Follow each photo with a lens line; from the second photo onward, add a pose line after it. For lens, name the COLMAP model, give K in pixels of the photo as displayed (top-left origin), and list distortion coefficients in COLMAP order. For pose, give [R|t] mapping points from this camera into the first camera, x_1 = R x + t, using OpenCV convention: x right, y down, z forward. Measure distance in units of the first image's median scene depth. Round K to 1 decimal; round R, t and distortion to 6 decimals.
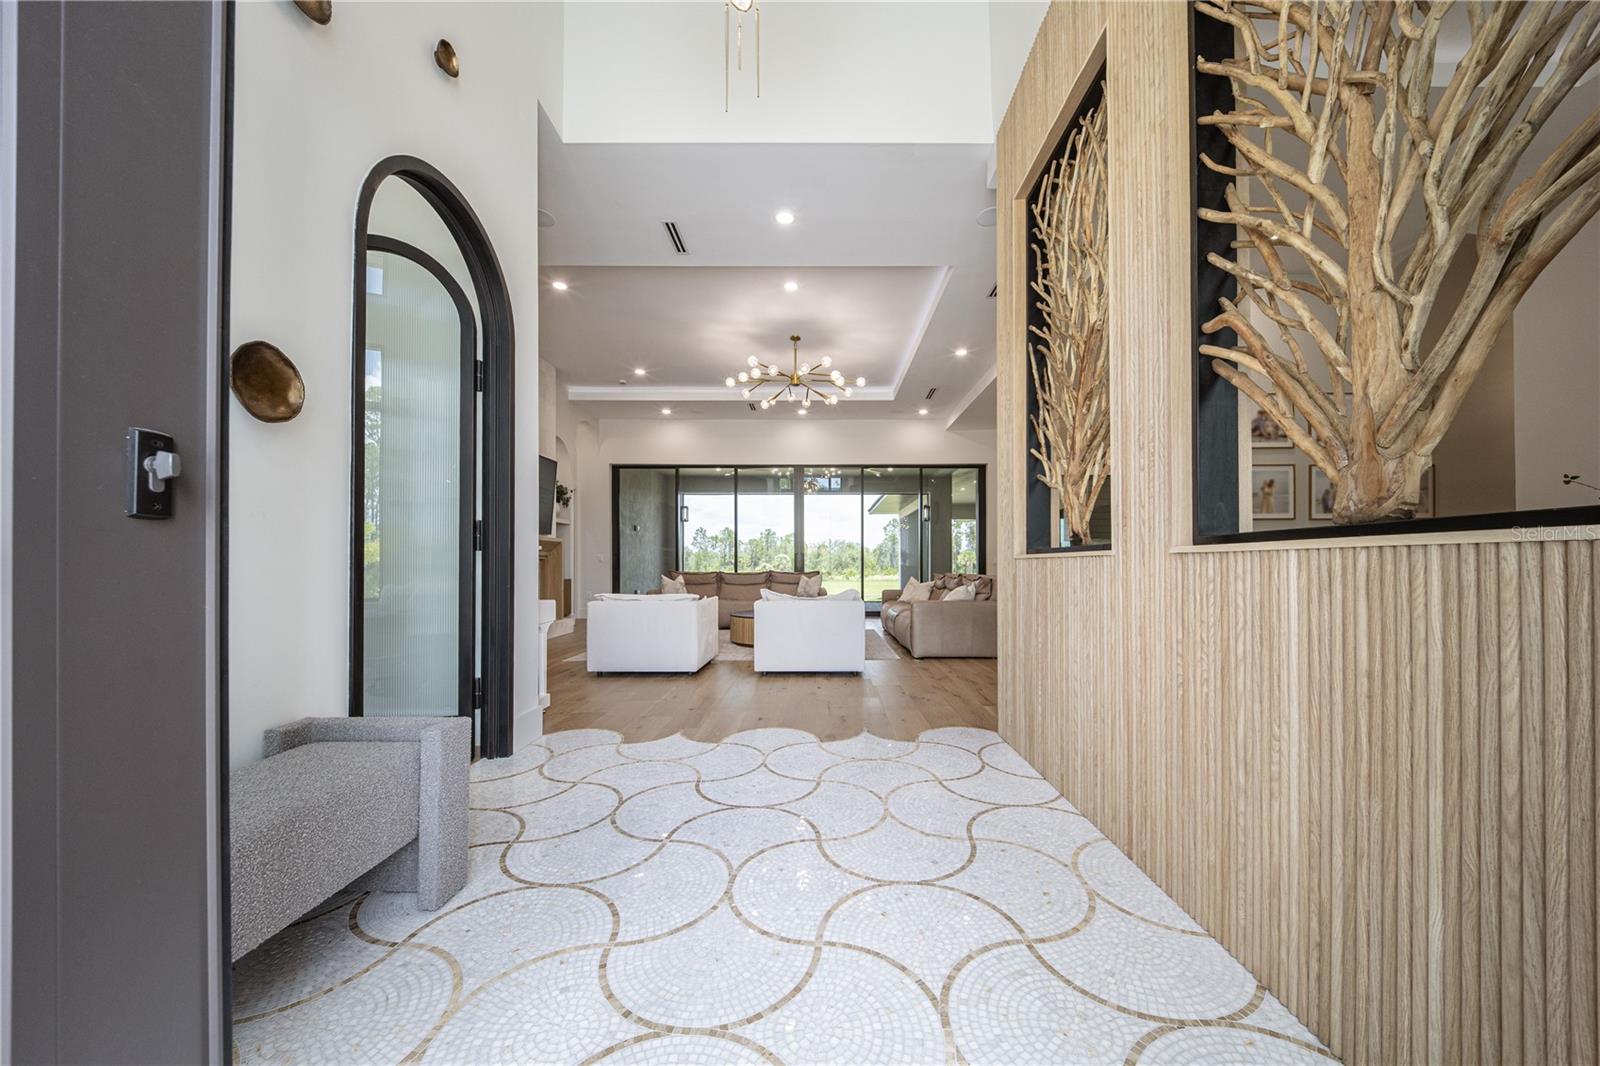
lens RADIAL K [[548.8, 0, 809.0], [0, 548.8, 561.6], [0, 0, 1]] dist [-0.000661, -0.000099]
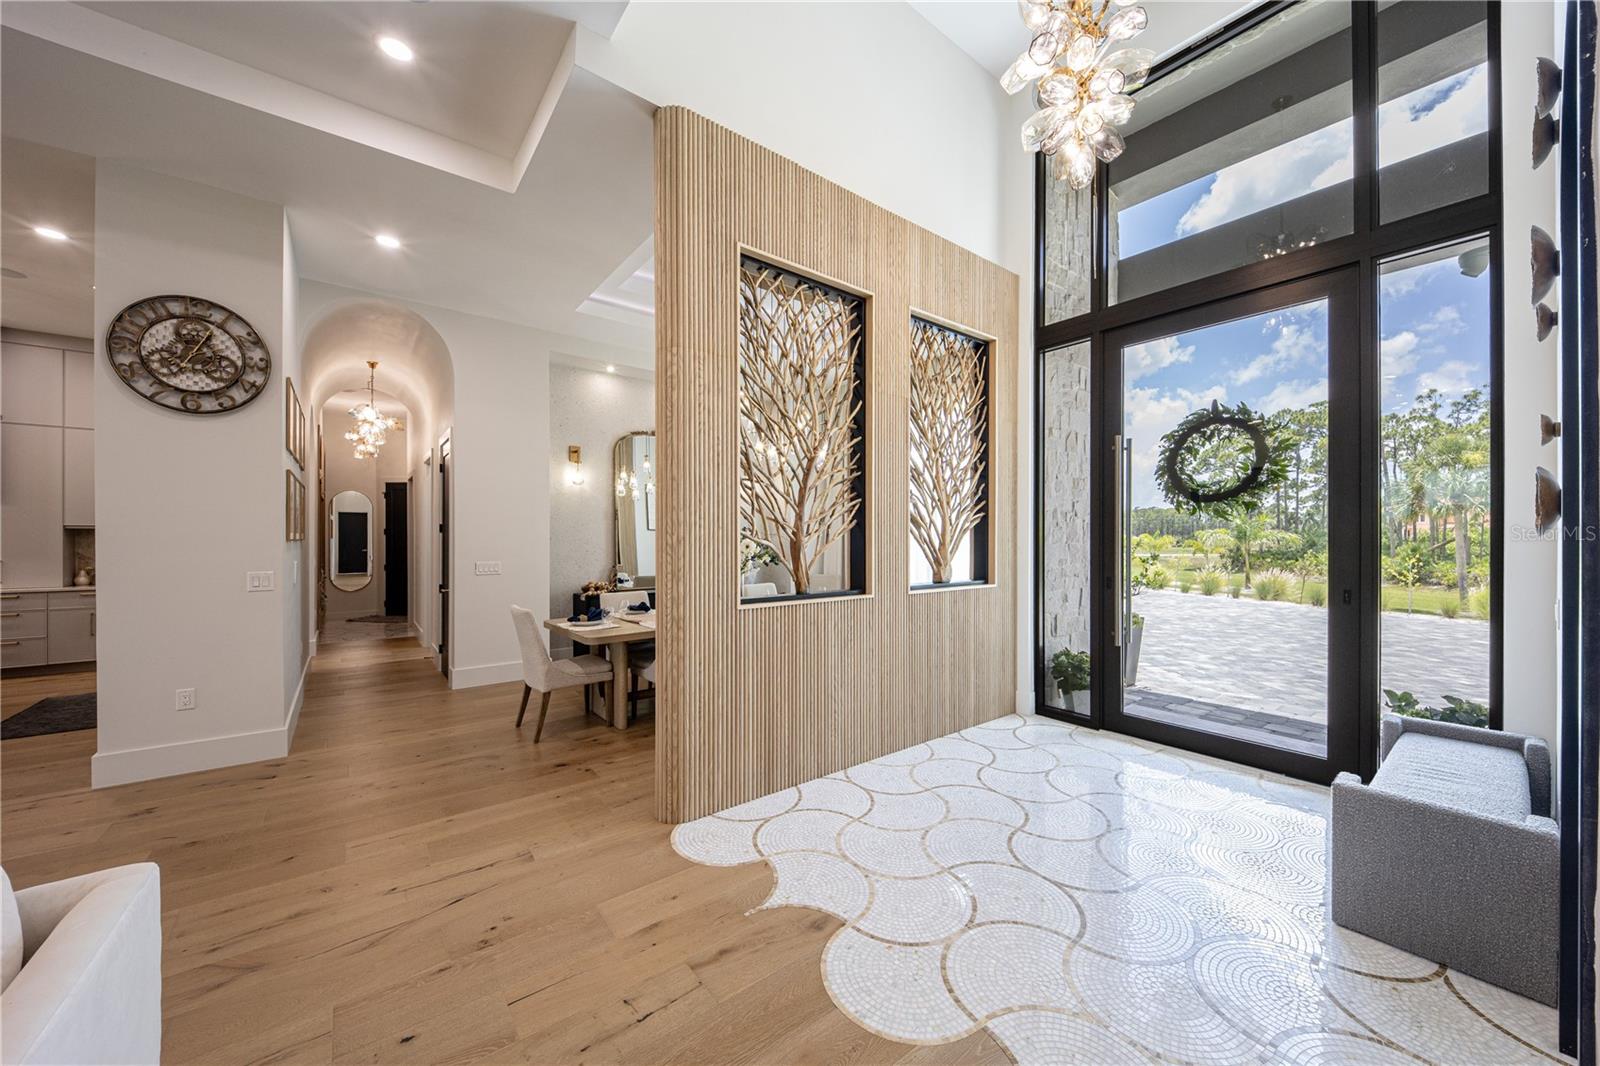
lens RADIAL K [[593.0, 0, 807.0], [0, 593.0, 534.0], [0, 0, 1]] dist [0.015948, -0.010627]
pose [[-0.639504, 0.004657, 0.768774, -0.669460], [-0.003427, 0.999954, -0.008908, -0.168044], [-0.768780, -0.008331, -0.639459, 2.029075]]
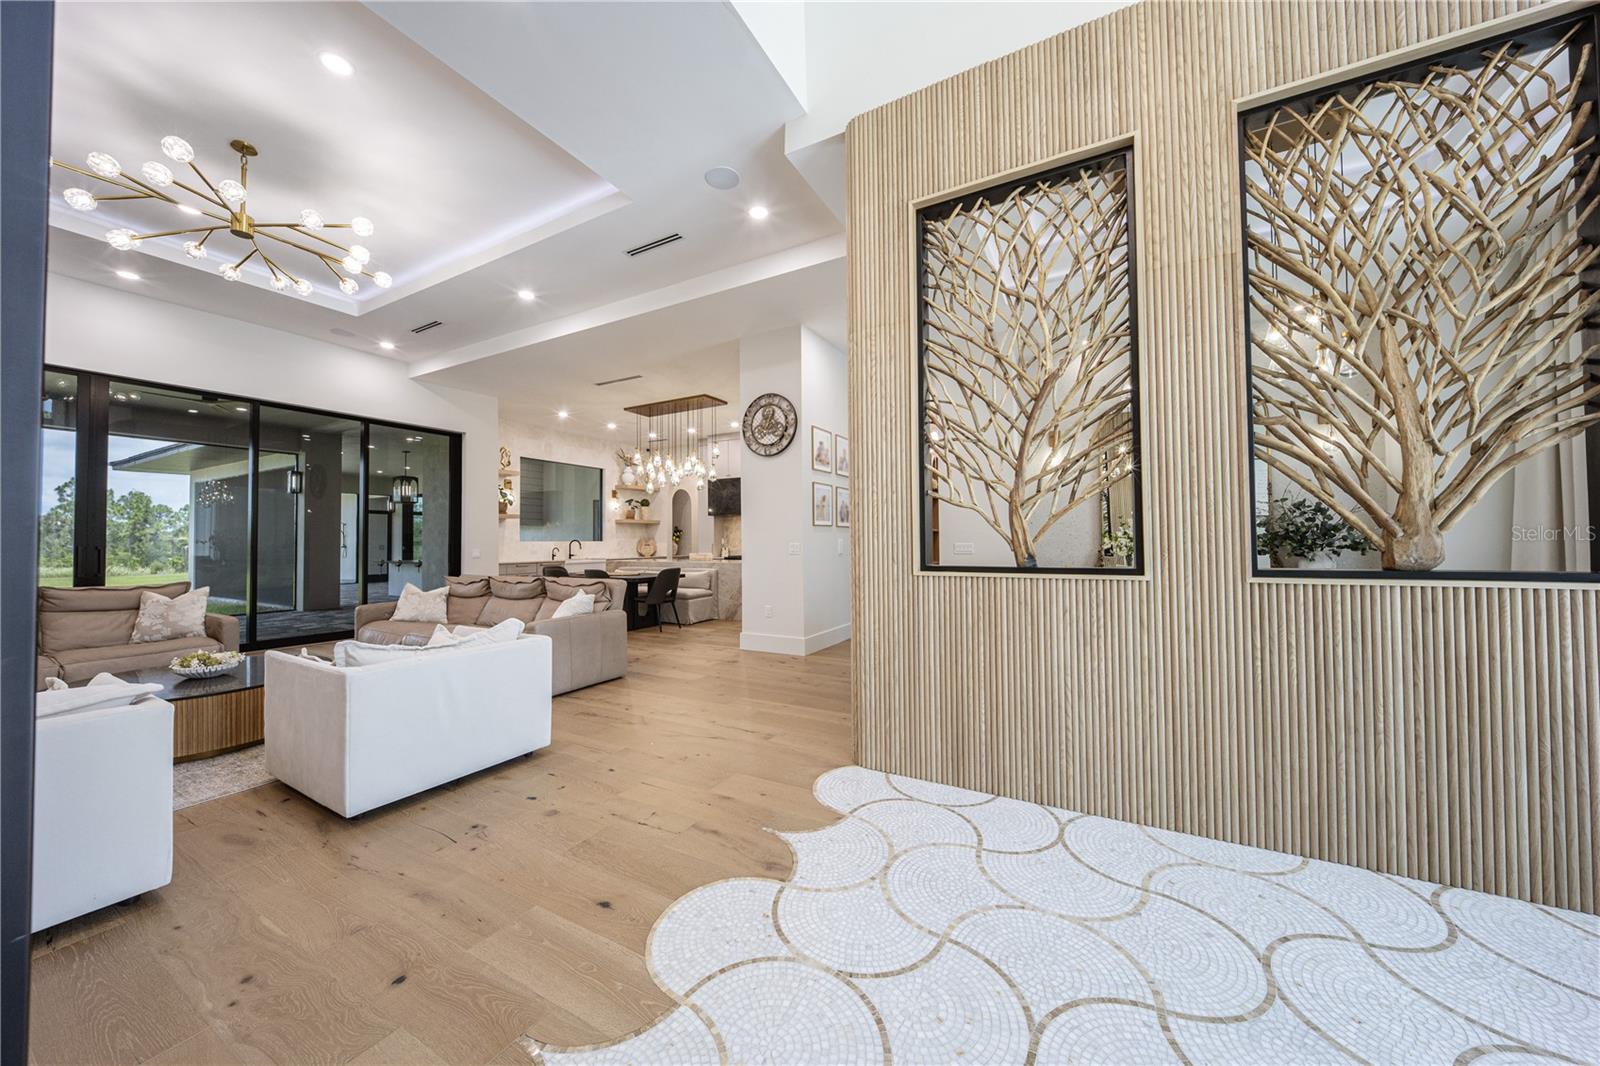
lens RADIAL K [[554.4, 0, 785.6], [0, 554.4, 530.3], [0, 0, 1]] dist [0.000886, -0.003555]
pose [[0.483791, 0.015888, 0.875040, -0.737929], [0.004045, 0.999784, -0.020389, -0.083595], [-0.875174, 0.013403, 0.483622, 0.936650]]
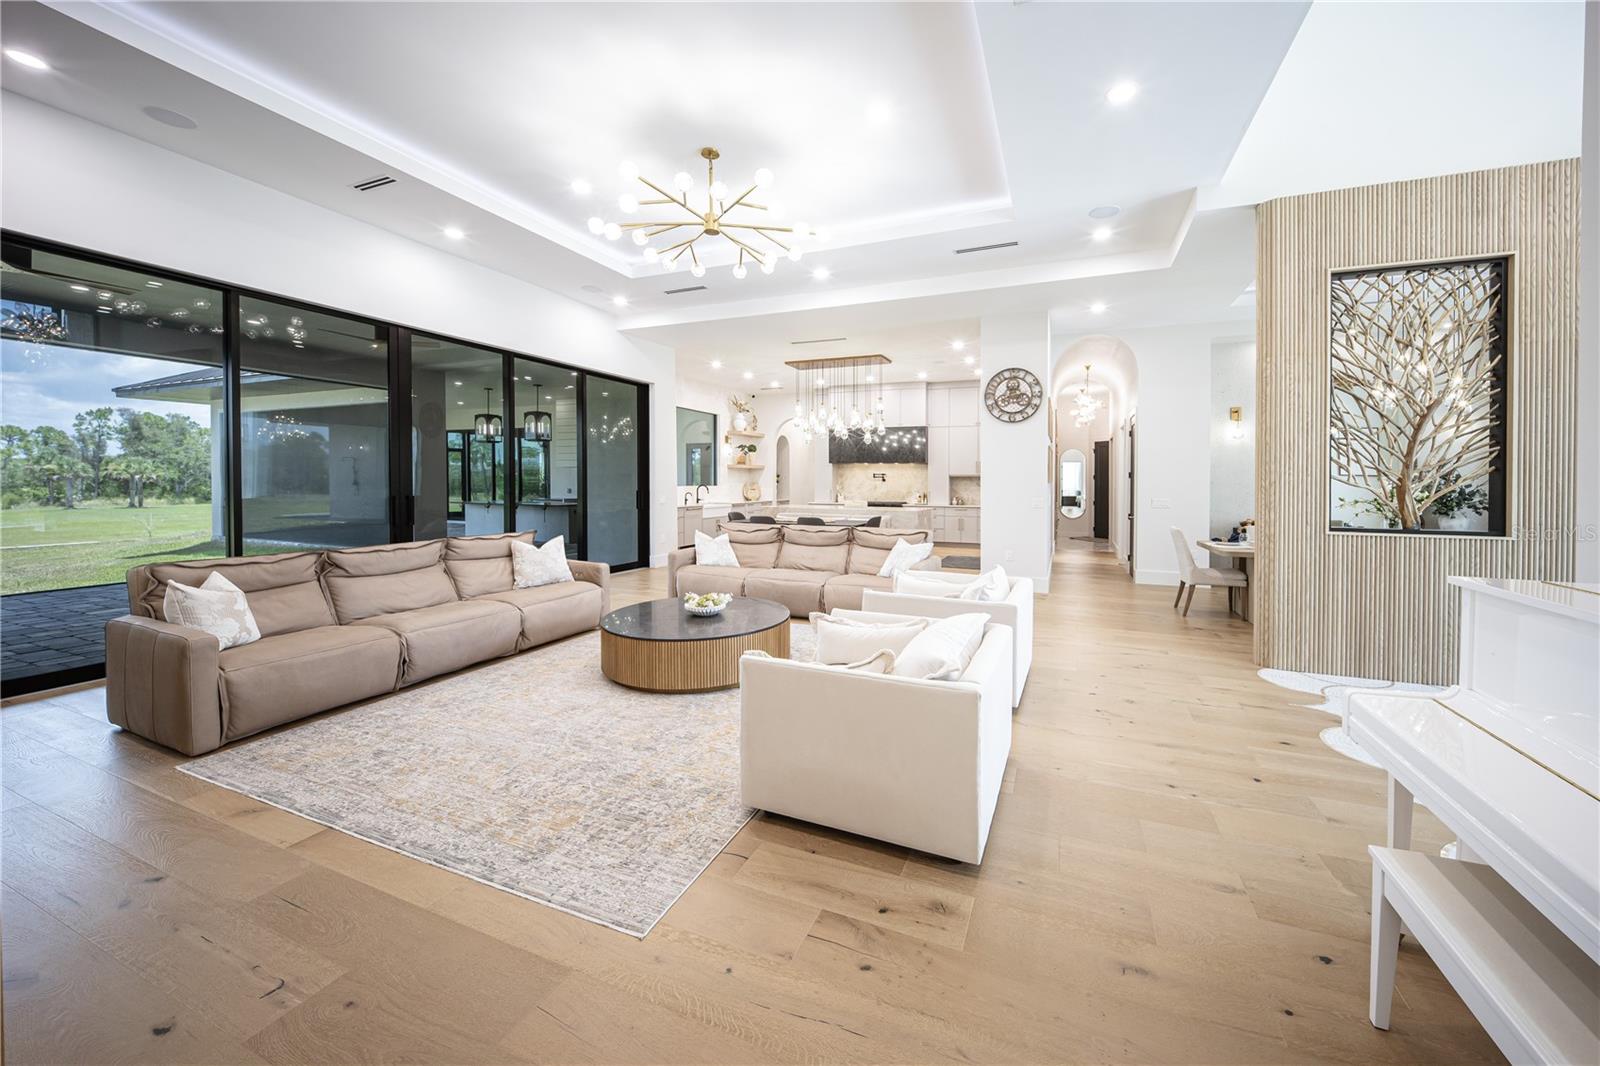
lens RADIAL K [[576.0, 0, 800.7], [0, 576.0, 486.4], [0, 0, 1]] dist [0.000147, -0.005540]
pose [[0.381775, -0.008586, 0.924215, -1.841639], [-0.008541, 0.999881, 0.012817, -0.168179], [-0.924216, -0.012787, 0.381657, 2.131235]]
